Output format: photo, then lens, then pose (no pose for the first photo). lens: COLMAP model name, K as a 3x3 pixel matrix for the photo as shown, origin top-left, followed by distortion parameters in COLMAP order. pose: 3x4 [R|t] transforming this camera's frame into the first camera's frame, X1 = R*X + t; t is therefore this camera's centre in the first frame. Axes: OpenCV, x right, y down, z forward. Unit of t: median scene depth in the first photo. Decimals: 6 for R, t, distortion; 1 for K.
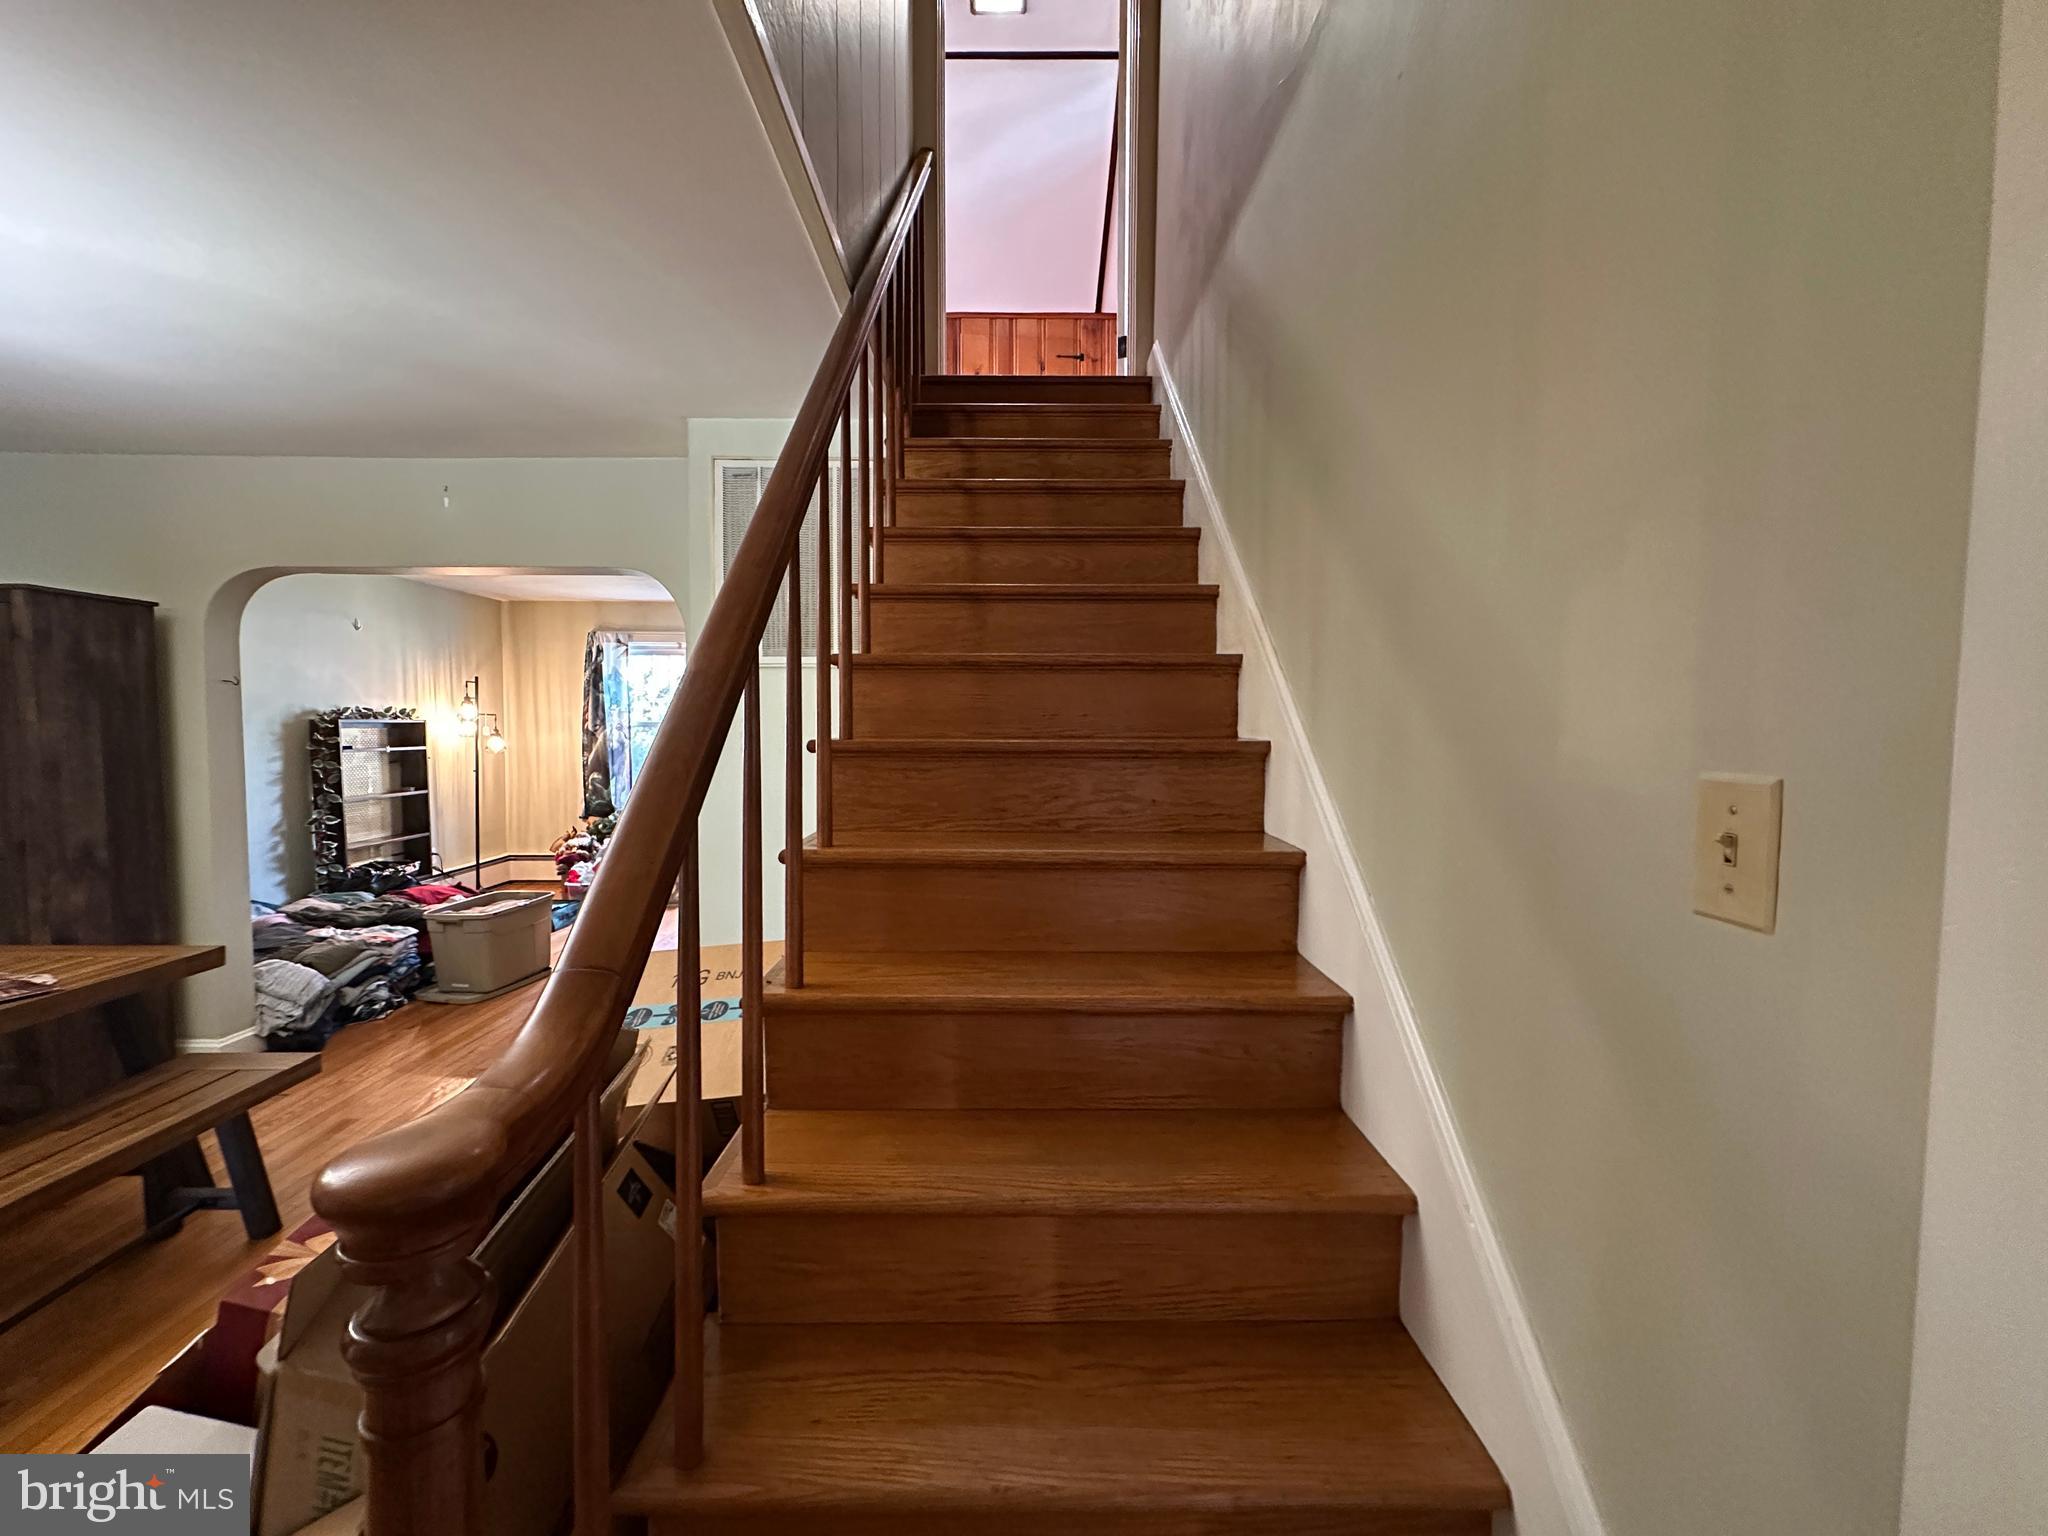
lens RADIAL K [[815.1, 0, 1018.4], [0, 815.1, 770.8], [0, 0, 1]] dist [-0.003819, -0.000392]
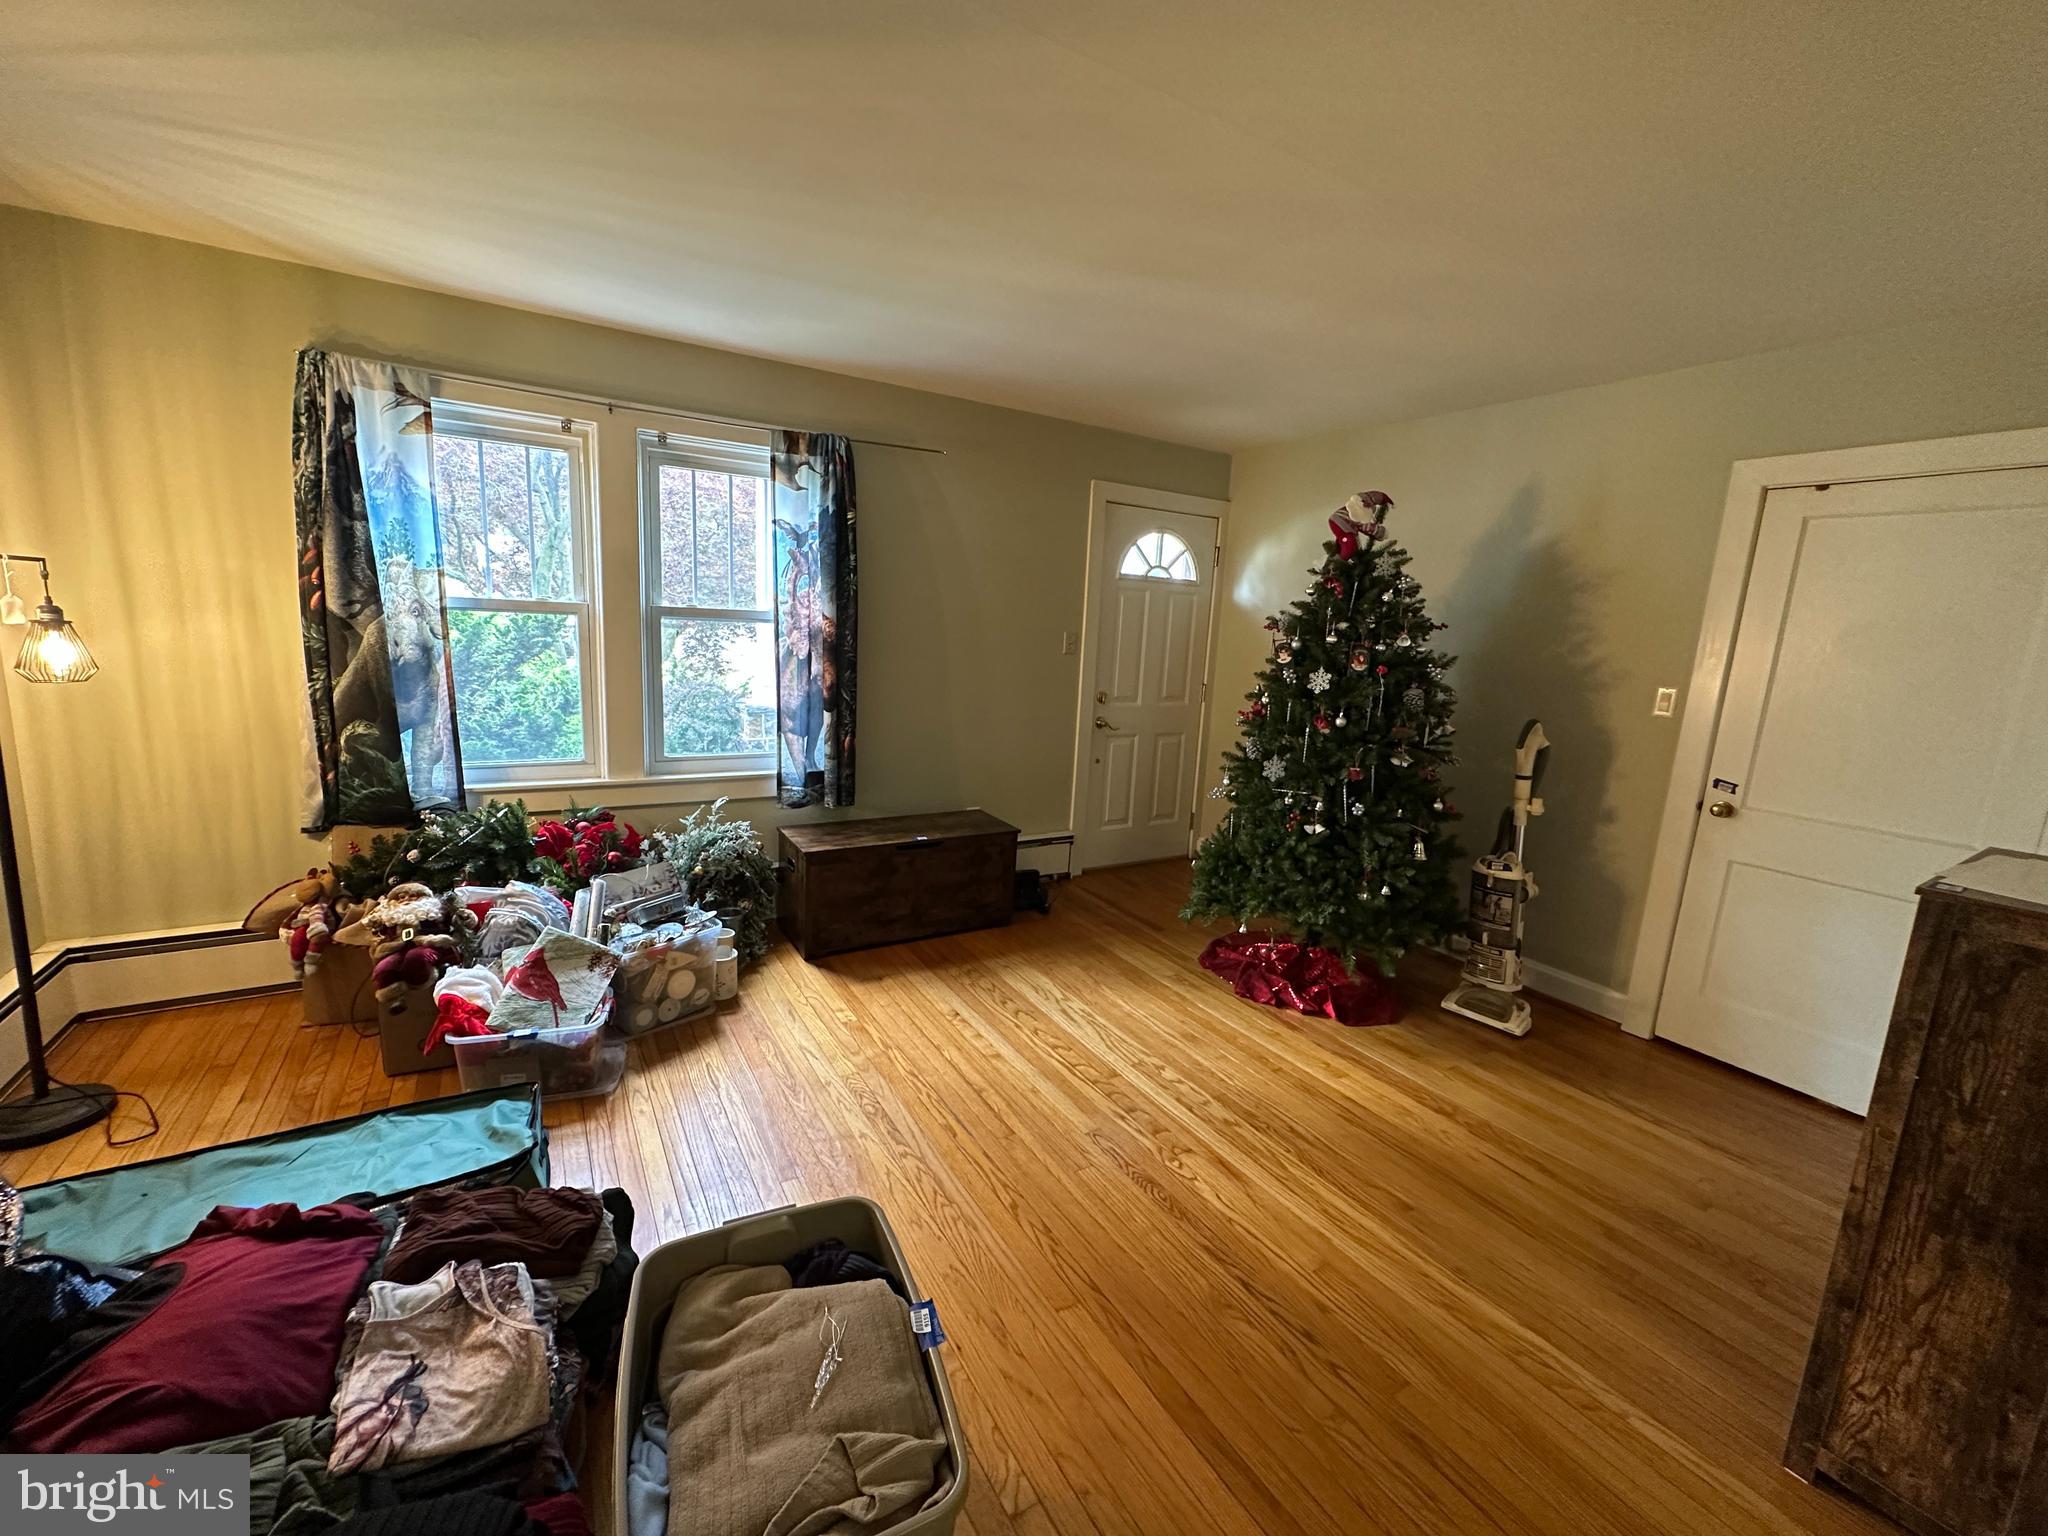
lens RADIAL K [[815.1, 0, 1022.2], [0, 815.1, 758.6], [0, 0, 1]] dist [-0.003819, -0.000392]
pose [[0.857261, -0.050338, 0.512416, -0.443263], [-0.018634, 0.991524, 0.128579, -0.037122], [-0.514545, -0.119774, 0.849057, 0.484124]]
